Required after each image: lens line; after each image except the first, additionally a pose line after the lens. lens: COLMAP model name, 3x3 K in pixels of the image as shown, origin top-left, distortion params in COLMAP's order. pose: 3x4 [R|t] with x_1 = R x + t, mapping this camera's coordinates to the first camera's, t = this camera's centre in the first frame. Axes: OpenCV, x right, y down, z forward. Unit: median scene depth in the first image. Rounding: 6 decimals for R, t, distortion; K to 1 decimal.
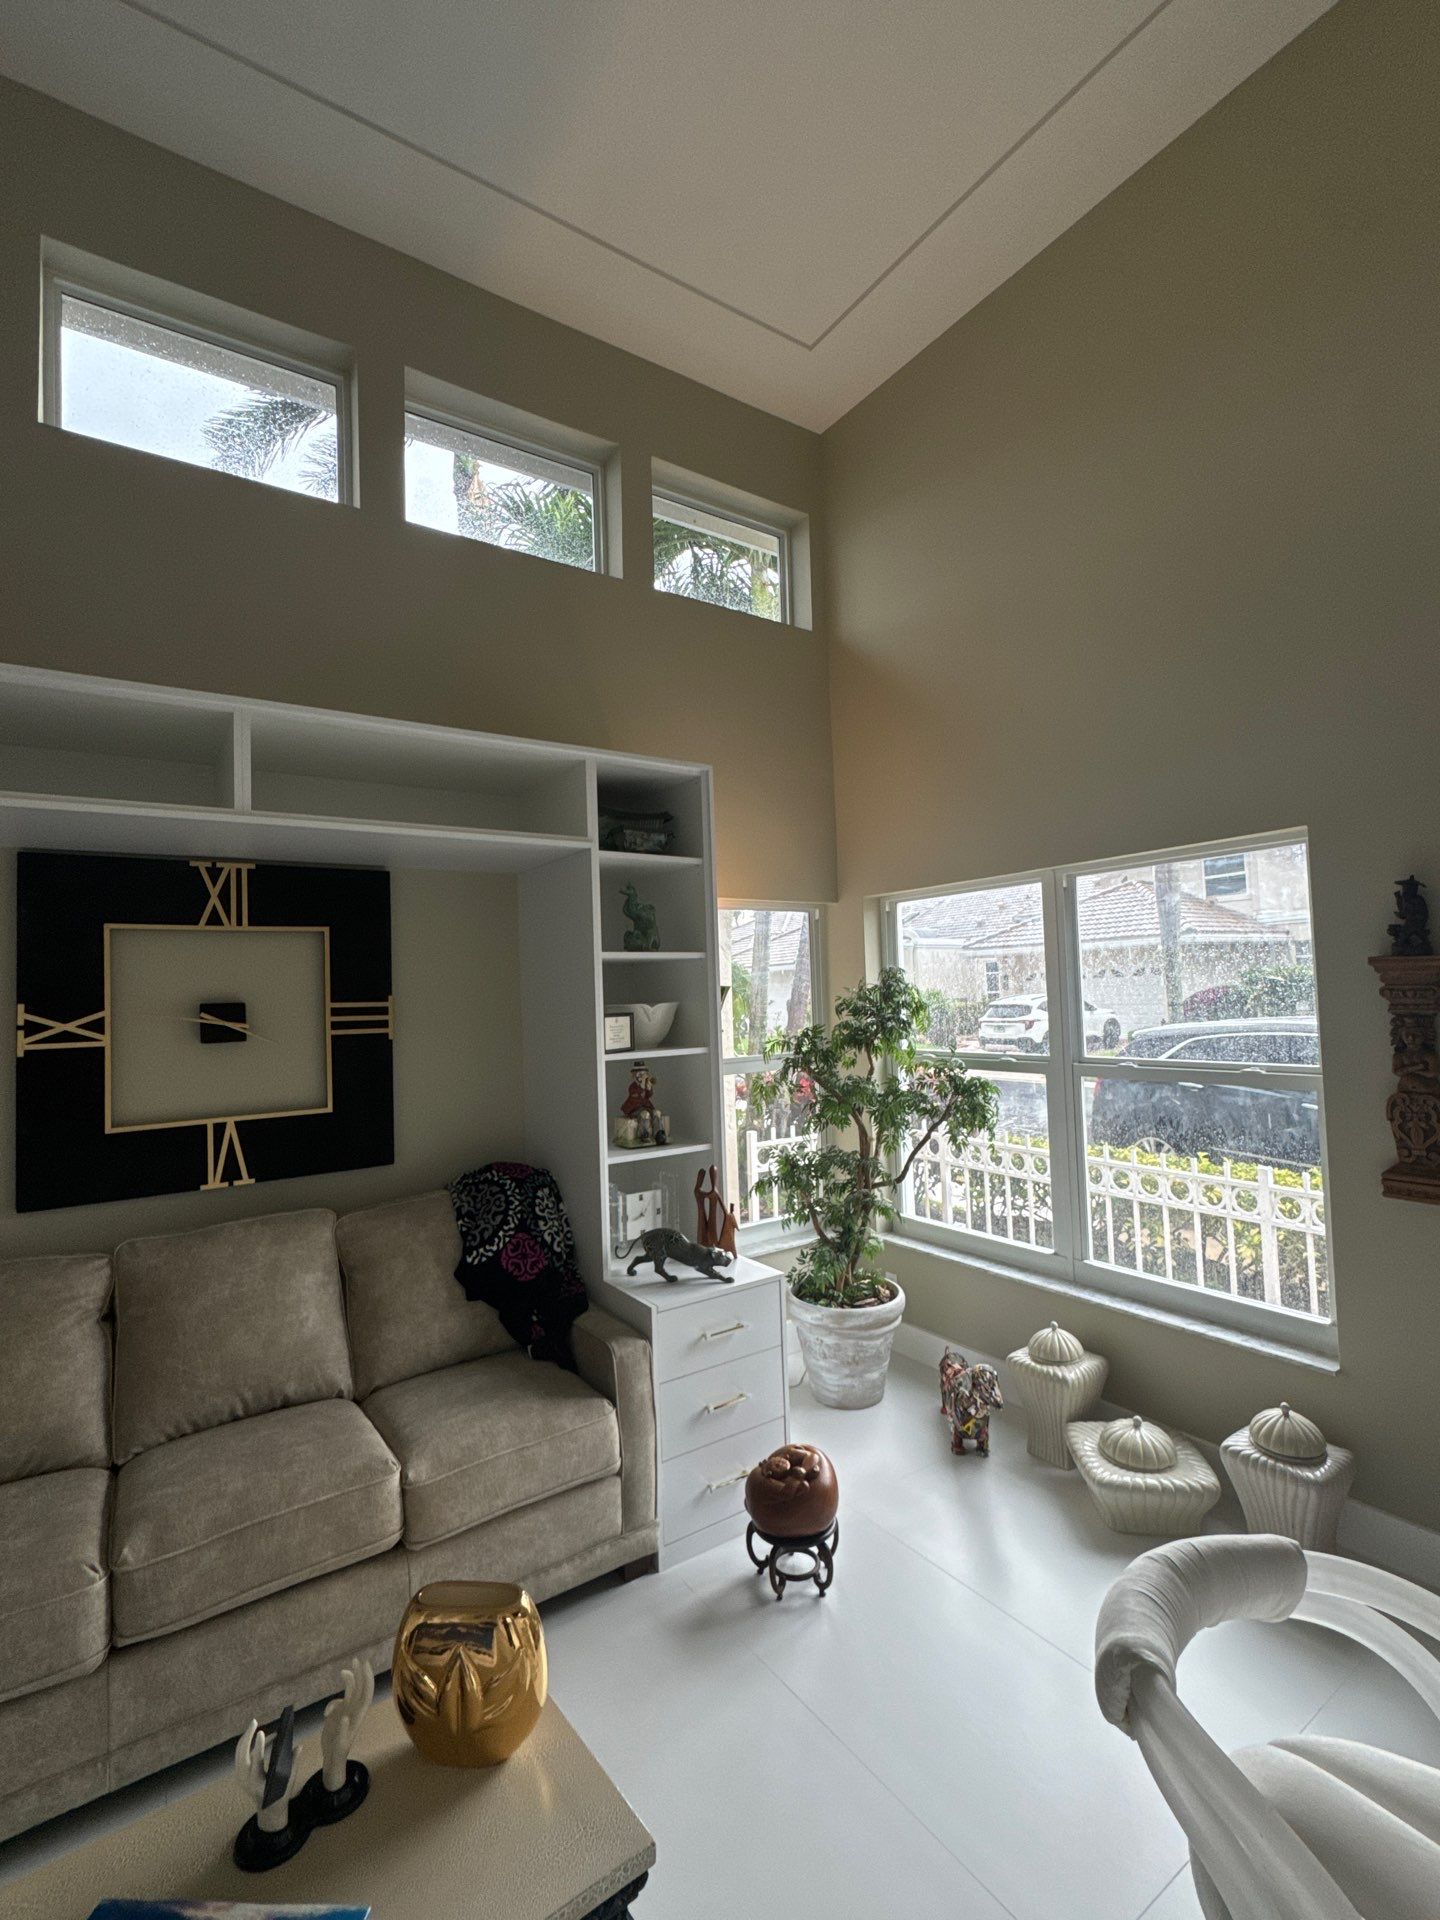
lens RADIAL K [[866.5, 0, 718.5], [0, 866.5, 962.7], [0, 0, 1]] dist [0.003311, -0.009259]
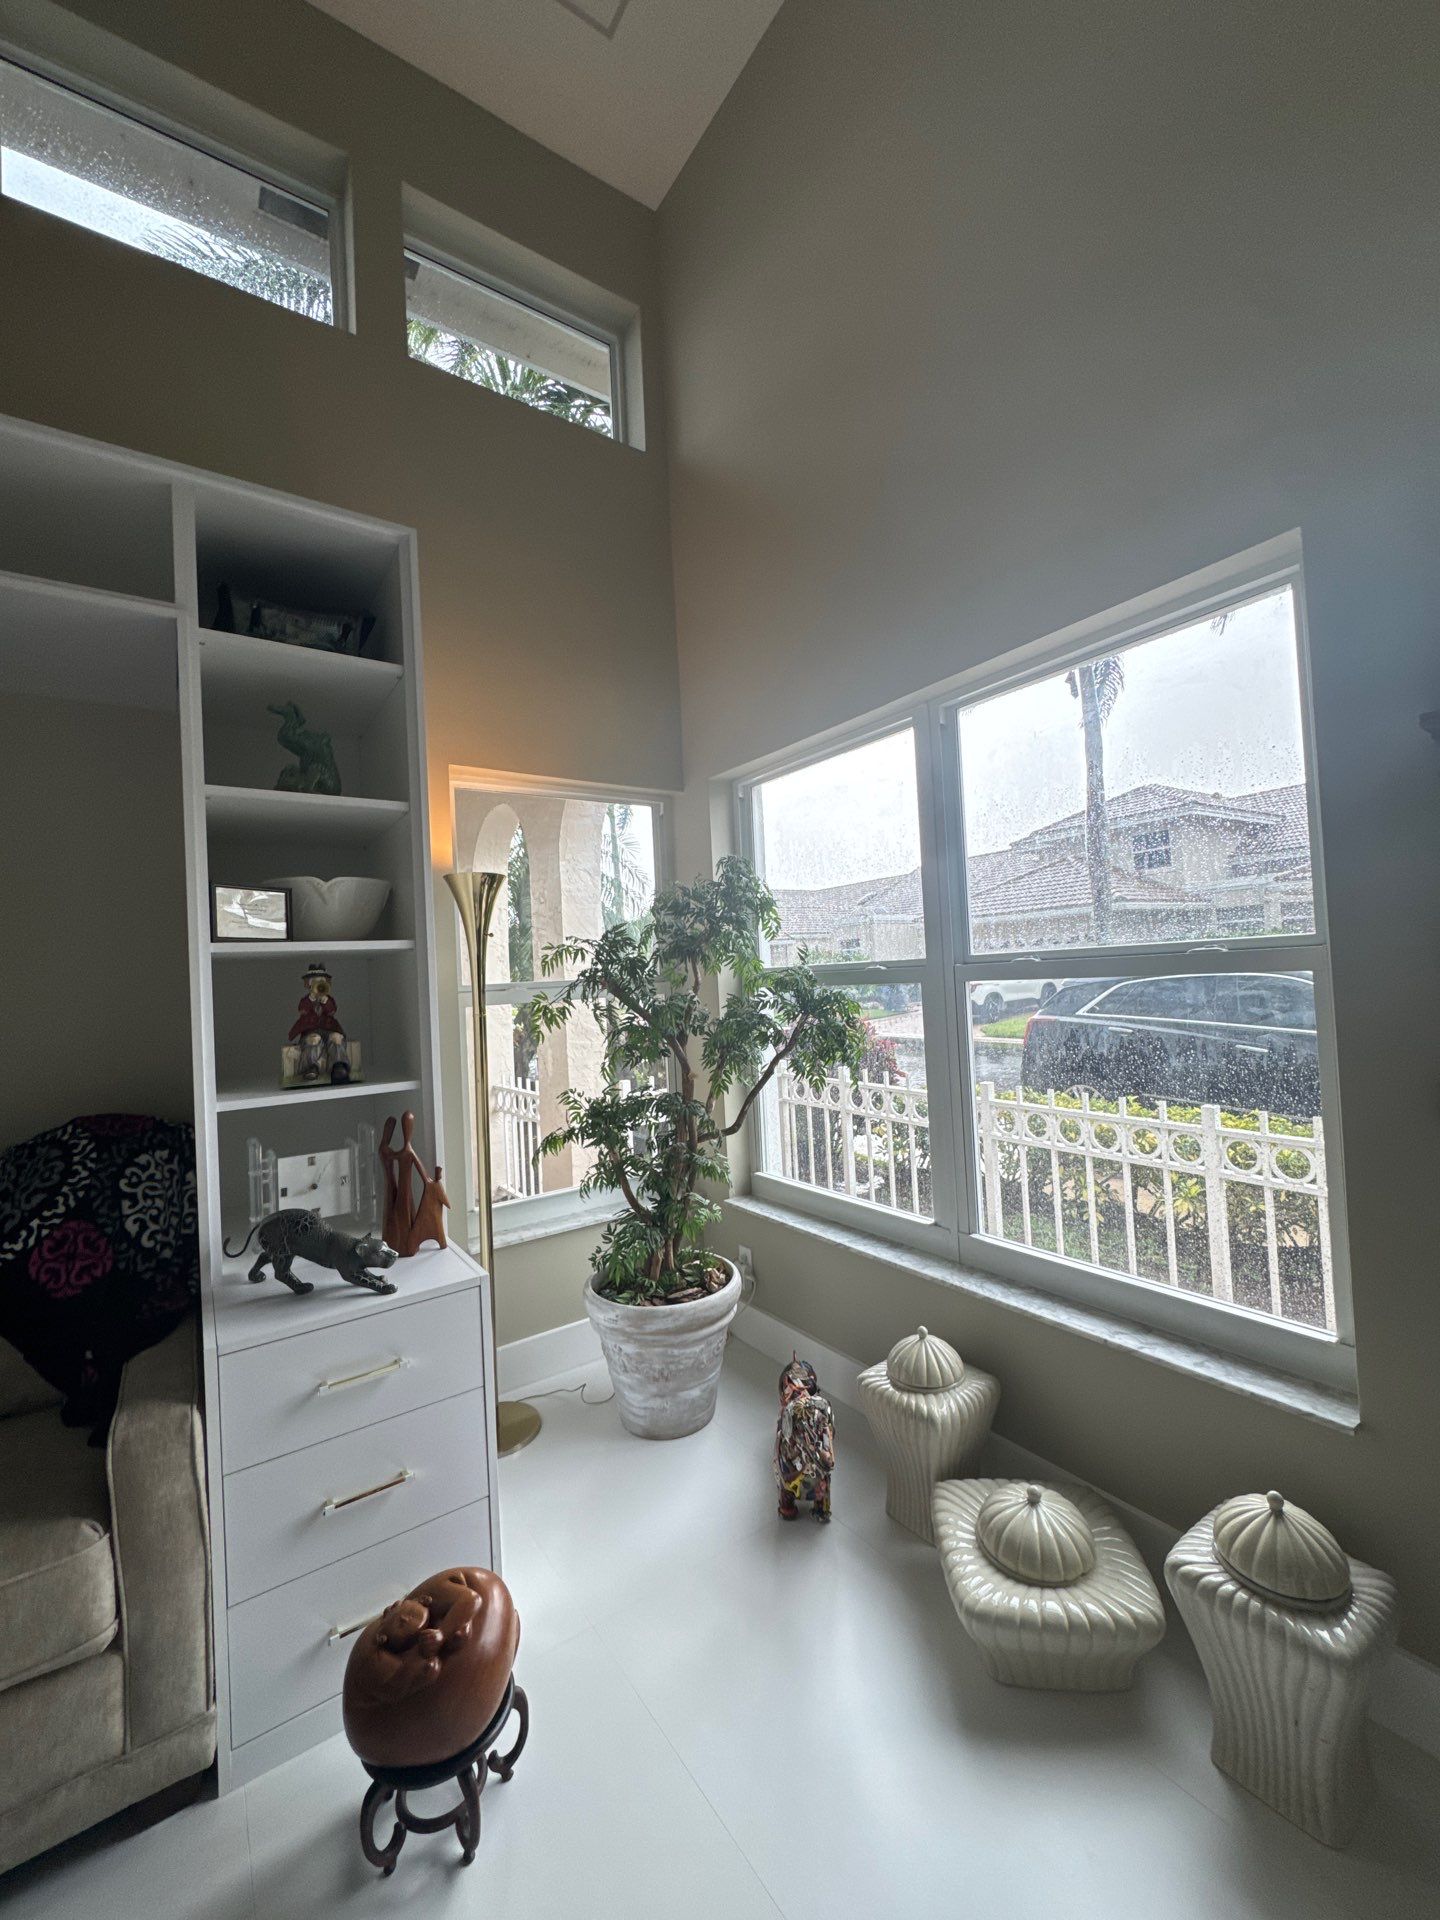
lens RADIAL K [[766.8, 0, 720.0], [0, 766.8, 960.0], [0, 0, 1]] dist [-0.001051, -0.000242]
pose [[0.999745, -0.016069, 0.015868, 0.225269], [0.015790, 0.999721, 0.017582, 0.109039], [-0.016146, -0.017327, 0.999719, 0.401518]]
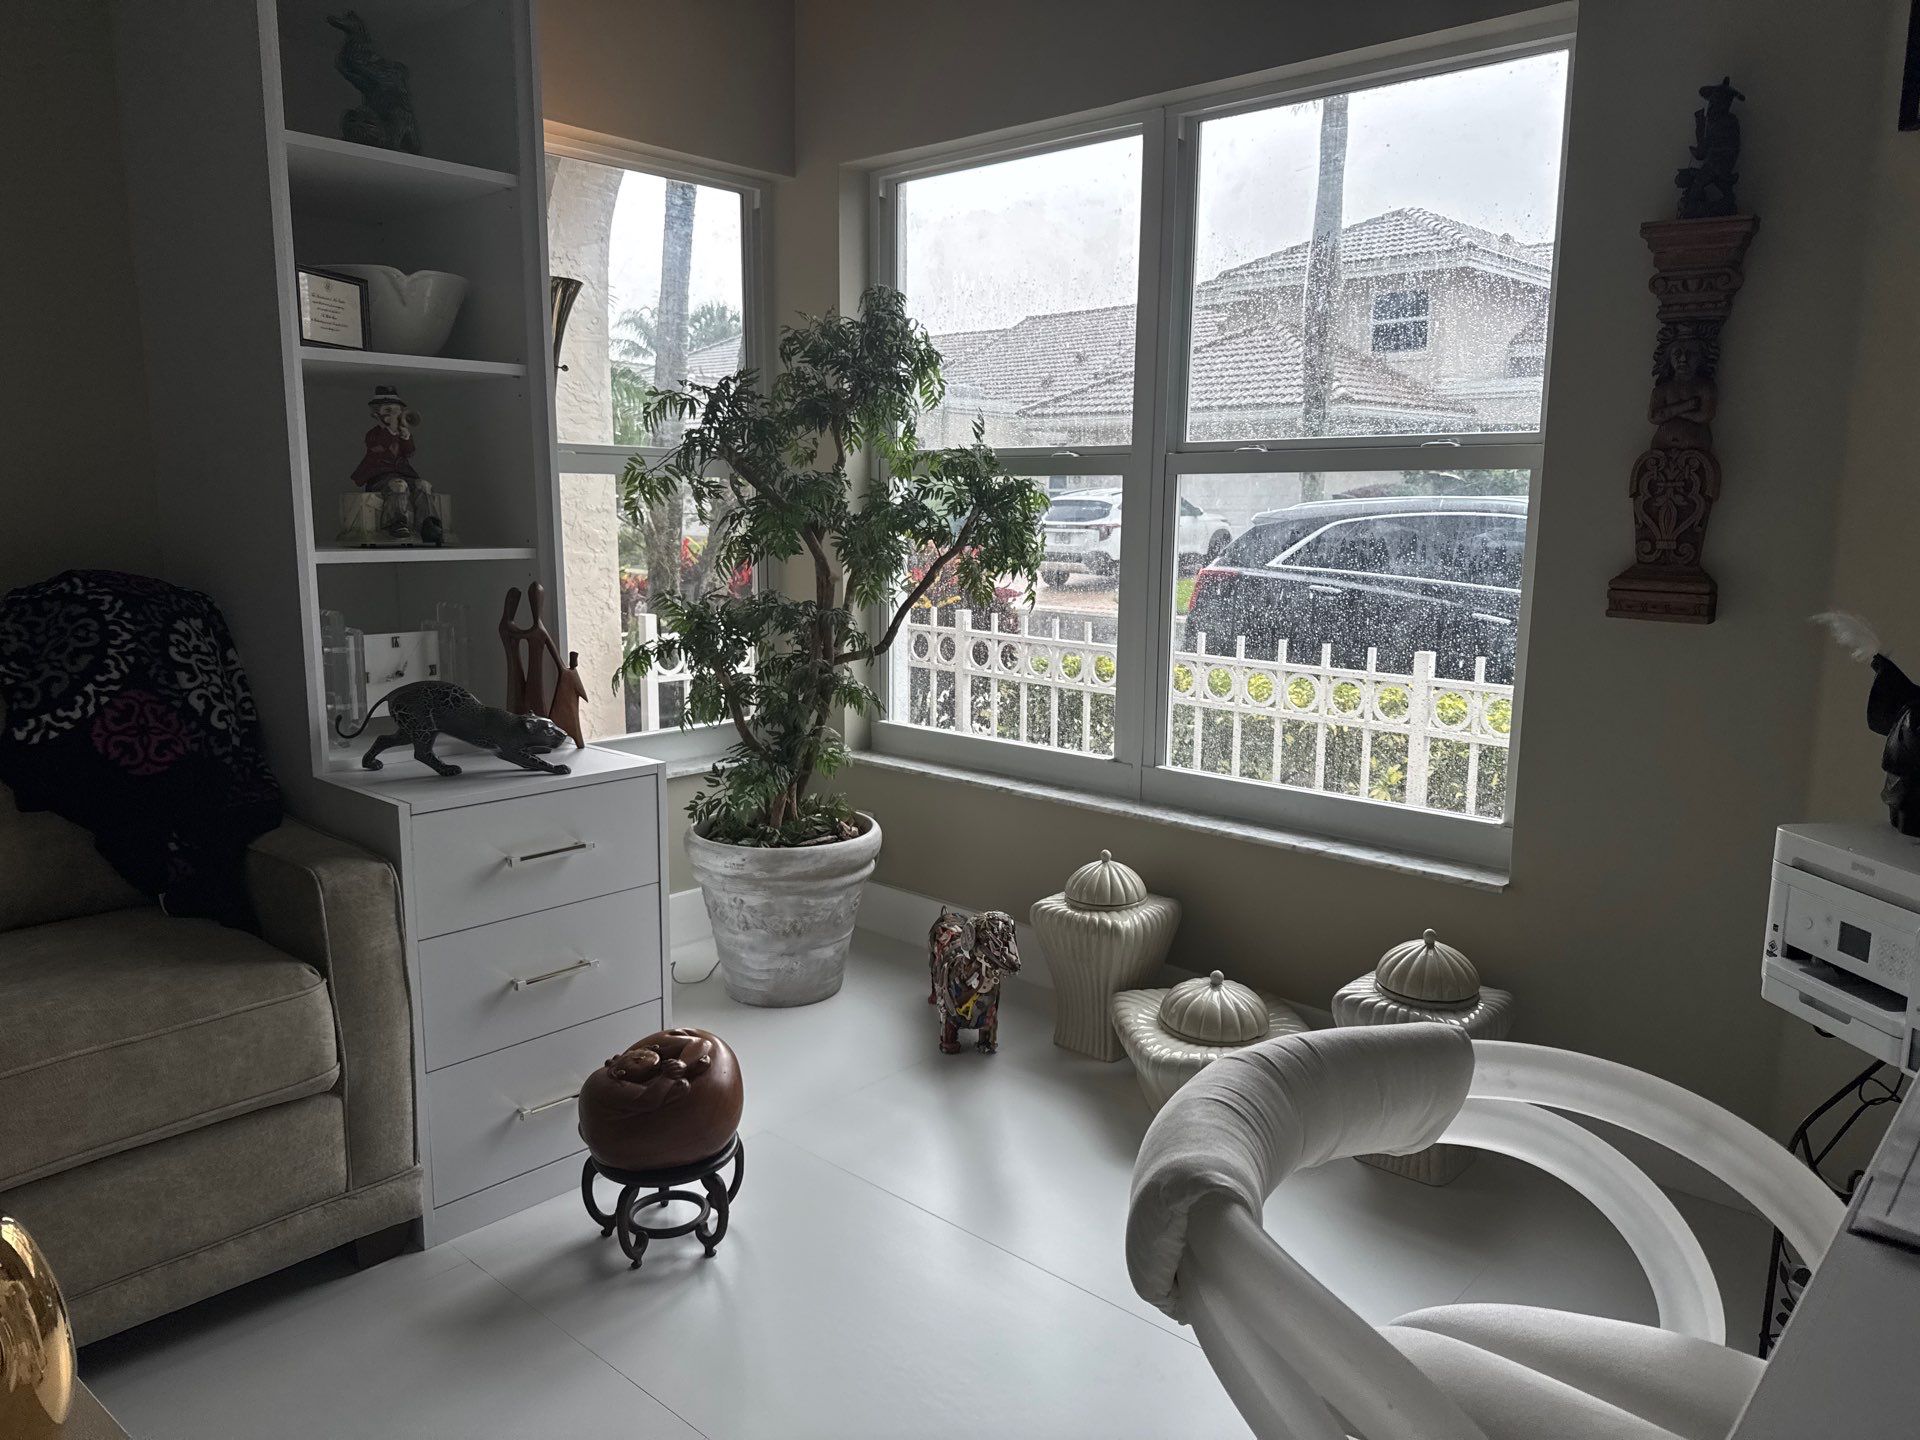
lens RADIAL K [[1342.6, 0, 968.4], [0, 1342.6, 726.3], [0, 0, 1]] dist [0.087820, -0.125526]
pose [[0.970633, 0.001195, 0.240562, 0.052412], [-0.050388, 0.978816, 0.198445, 0.138334], [-0.235229, -0.204738, 0.950131, 0.106957]]
